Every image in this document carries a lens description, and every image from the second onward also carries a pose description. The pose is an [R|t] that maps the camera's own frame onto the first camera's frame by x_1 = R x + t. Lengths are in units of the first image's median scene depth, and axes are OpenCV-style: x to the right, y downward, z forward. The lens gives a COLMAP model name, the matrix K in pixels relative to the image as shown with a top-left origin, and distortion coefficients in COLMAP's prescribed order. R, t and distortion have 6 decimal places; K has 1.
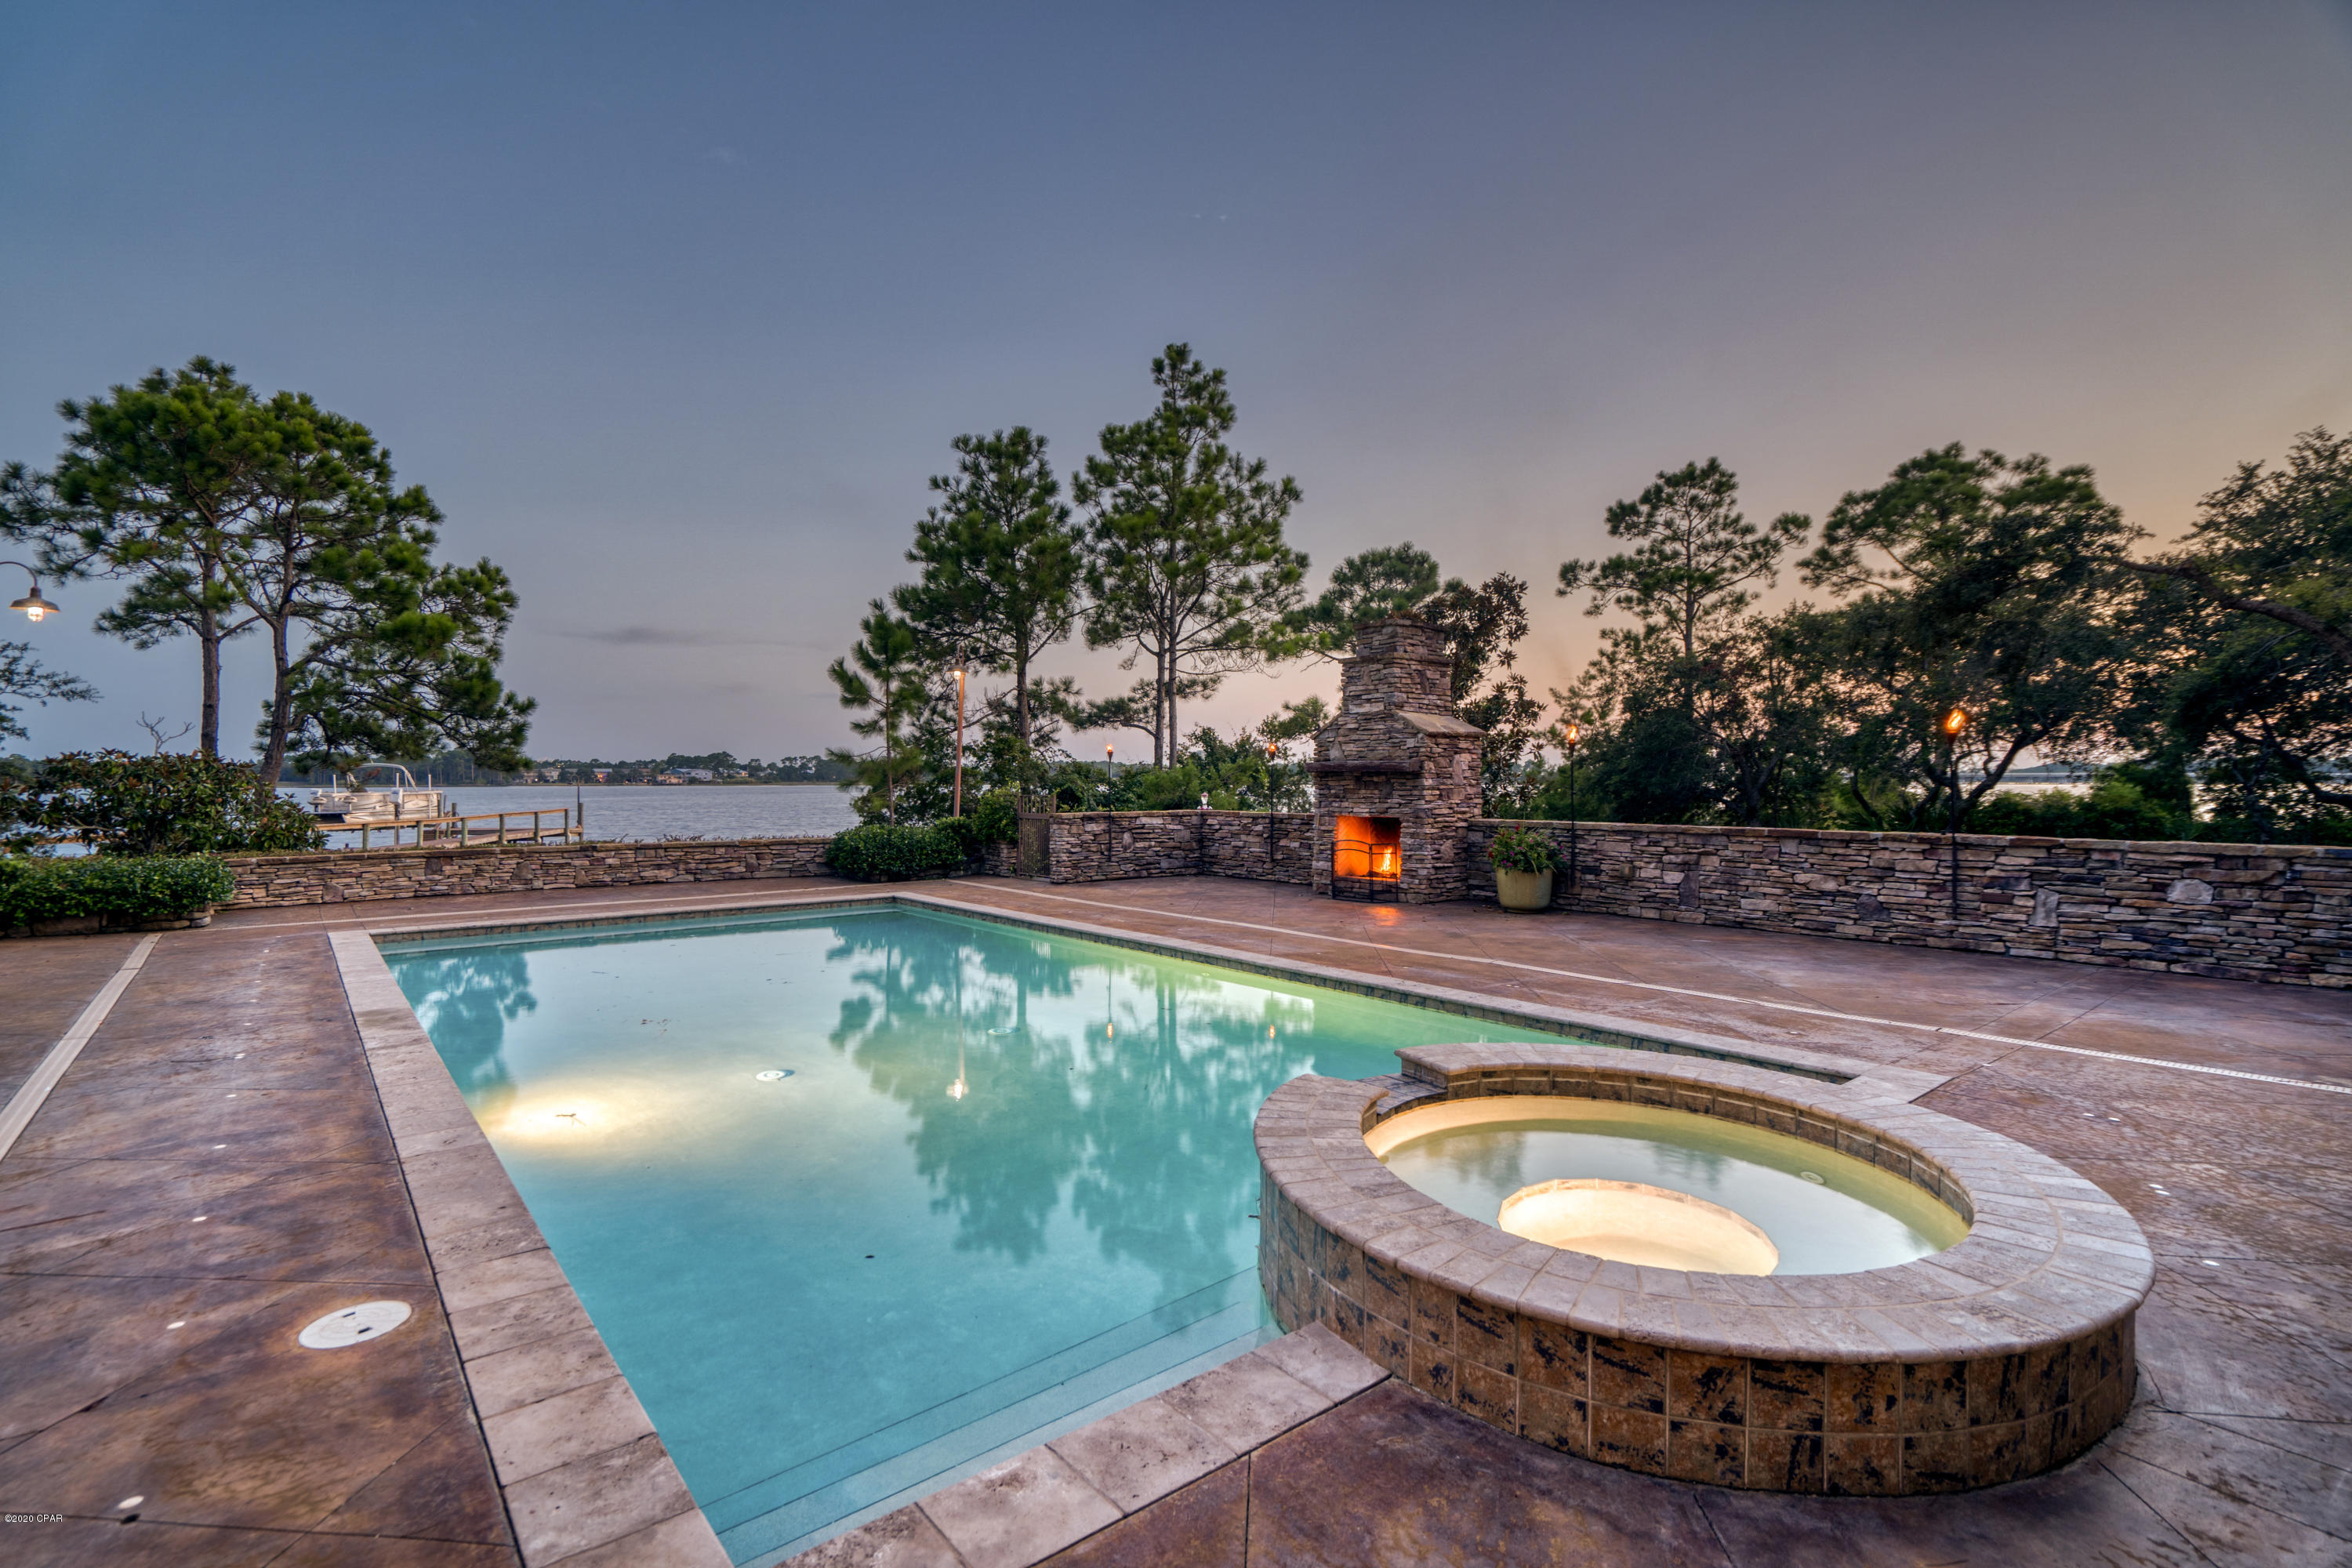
lens RADIAL K [[1108.7, 0, 1151.9], [0, 1108.7, 783.8], [0, 0, 1]] dist [0.009546, 0.000876]
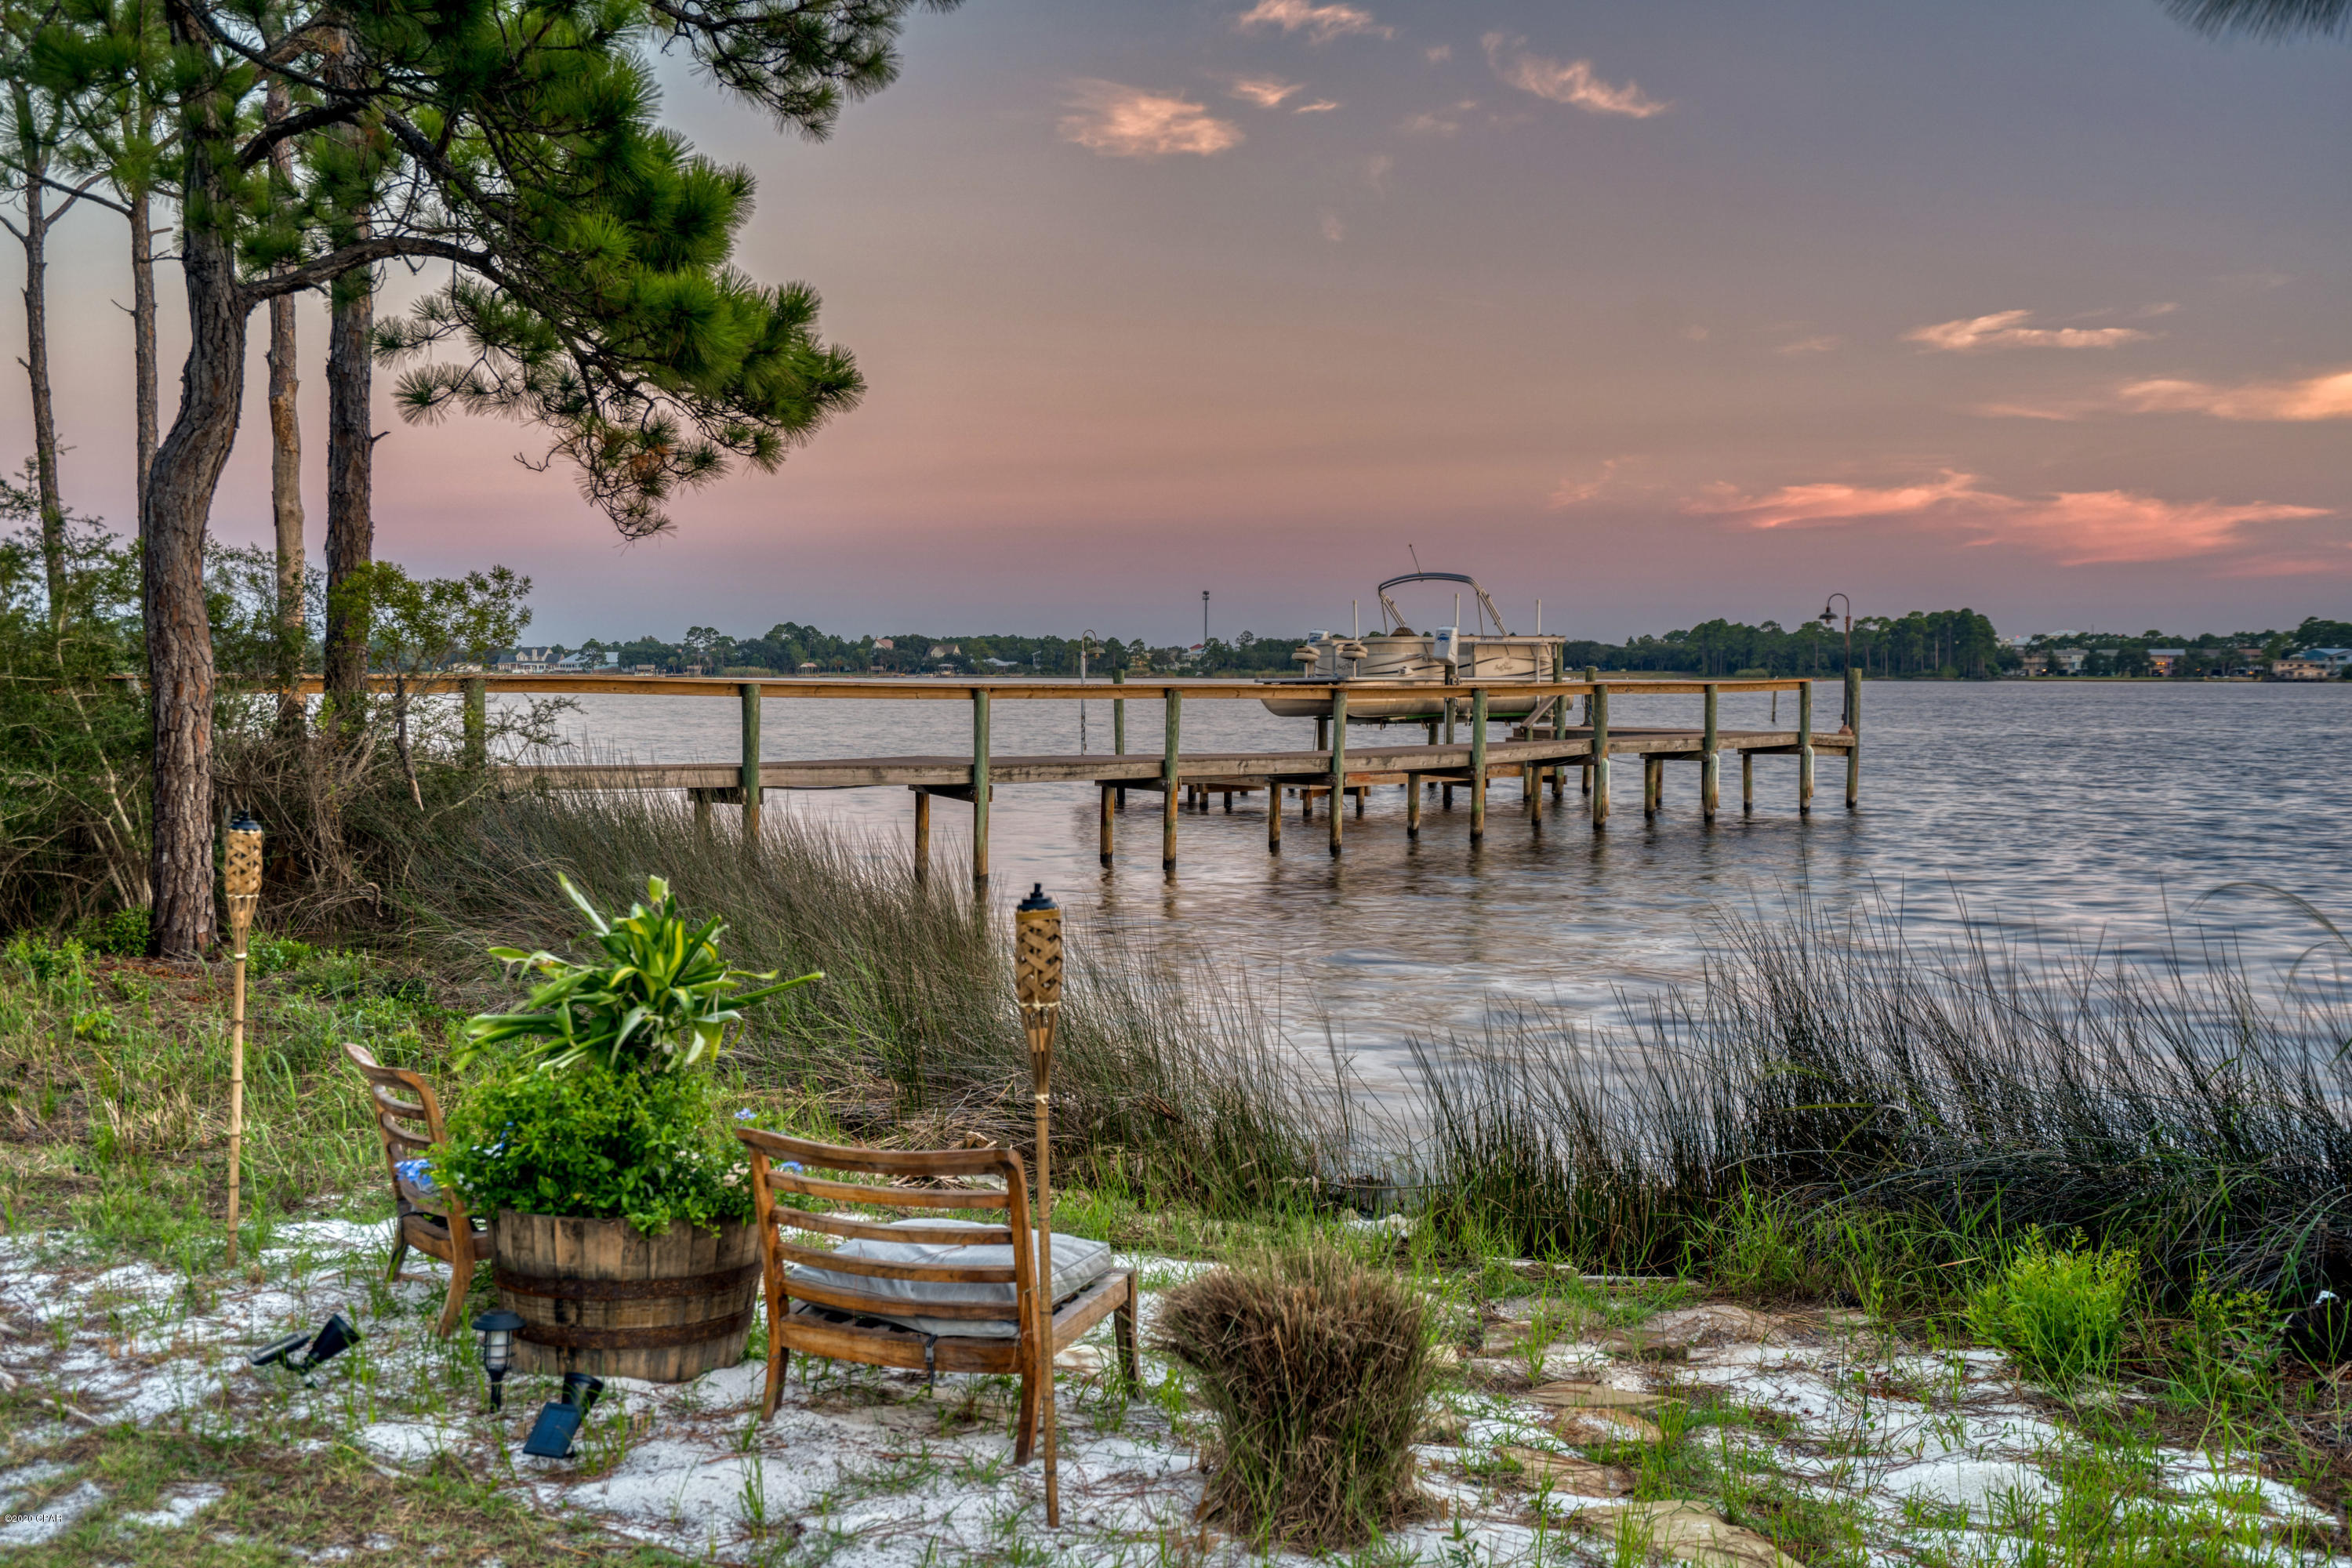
lens RADIAL K [[2104.3, 0, 1177.4], [0, 2104.3, 781.5], [0, 0, 1]] dist [0.026938, -0.001343]
pose [[0.622383, 0.044121, -0.781469, -0.206682], [-0.006829, 0.998678, 0.050946, 0.045220], [0.782683, -0.026371, 0.621861, 0.818203]]
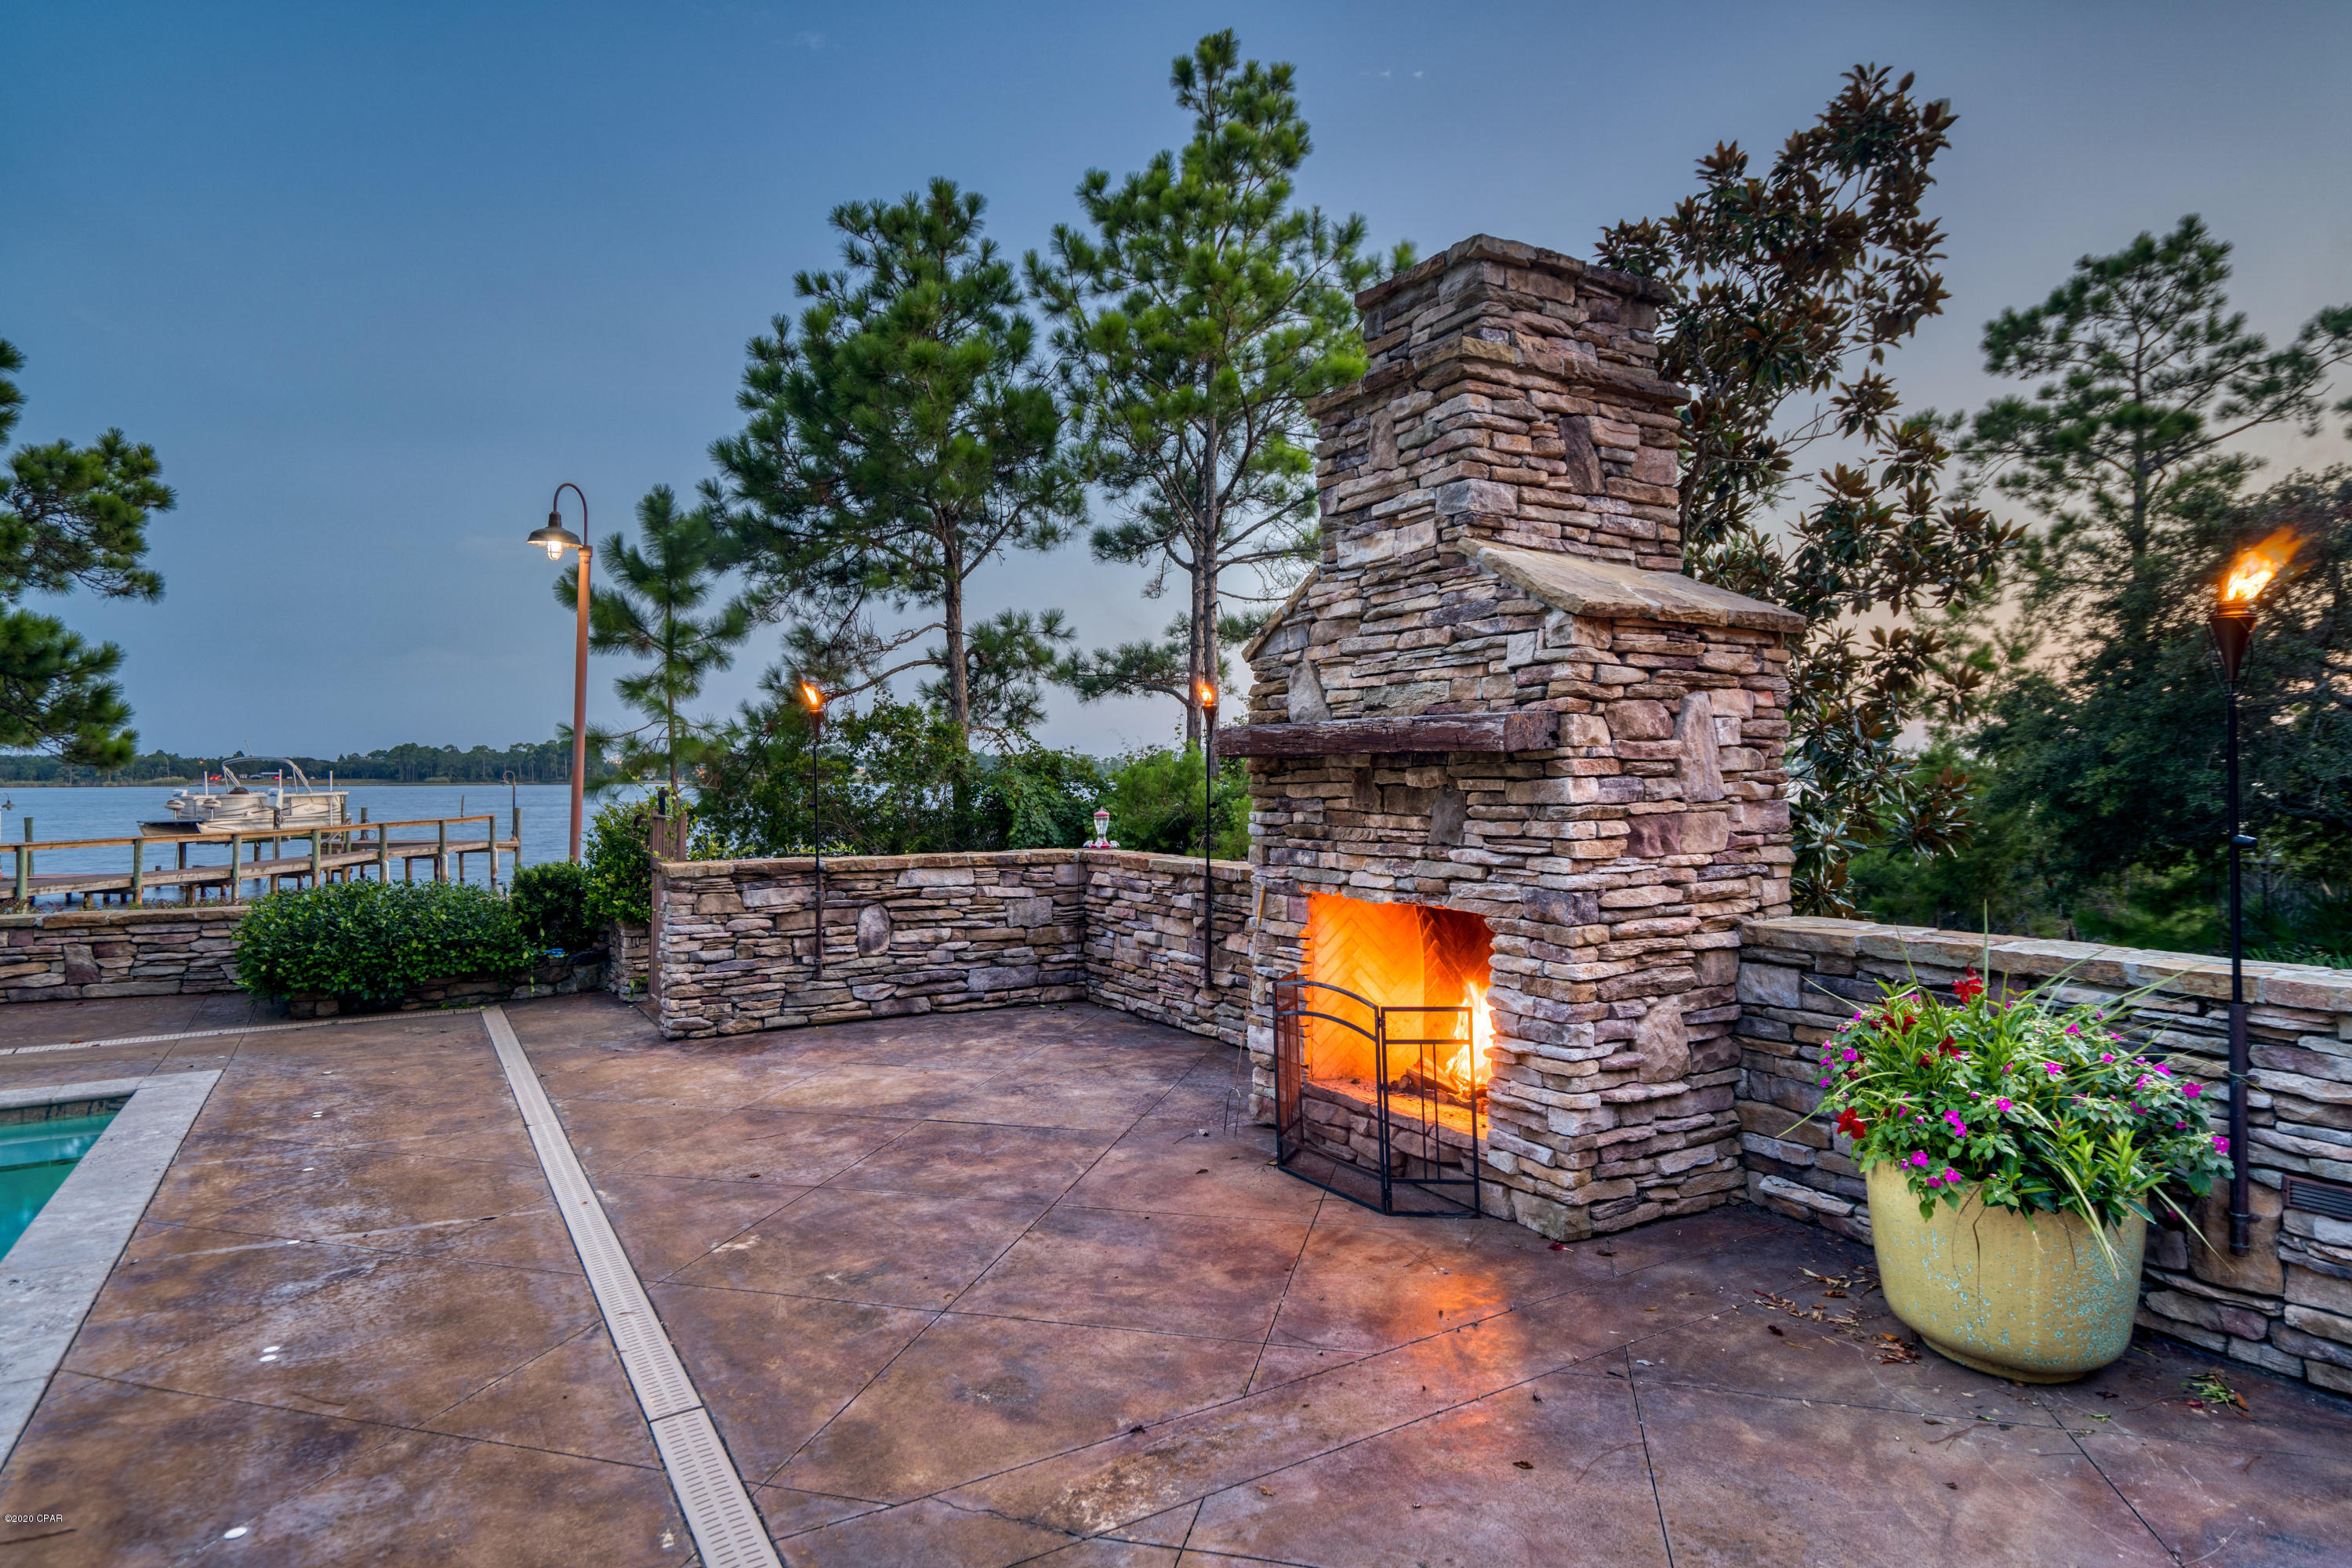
lens RADIAL K [[1325.3, 0, 1147.3], [0, 1325.3, 766.3], [0, 0, 1]] dist [0.019627, -0.002558]
pose [[0.989836, -0.002374, -0.142194, 0.098212], [0.000835, 0.999940, -0.010883, -0.002131], [0.142212, 0.010653, 0.989779, 0.343821]]
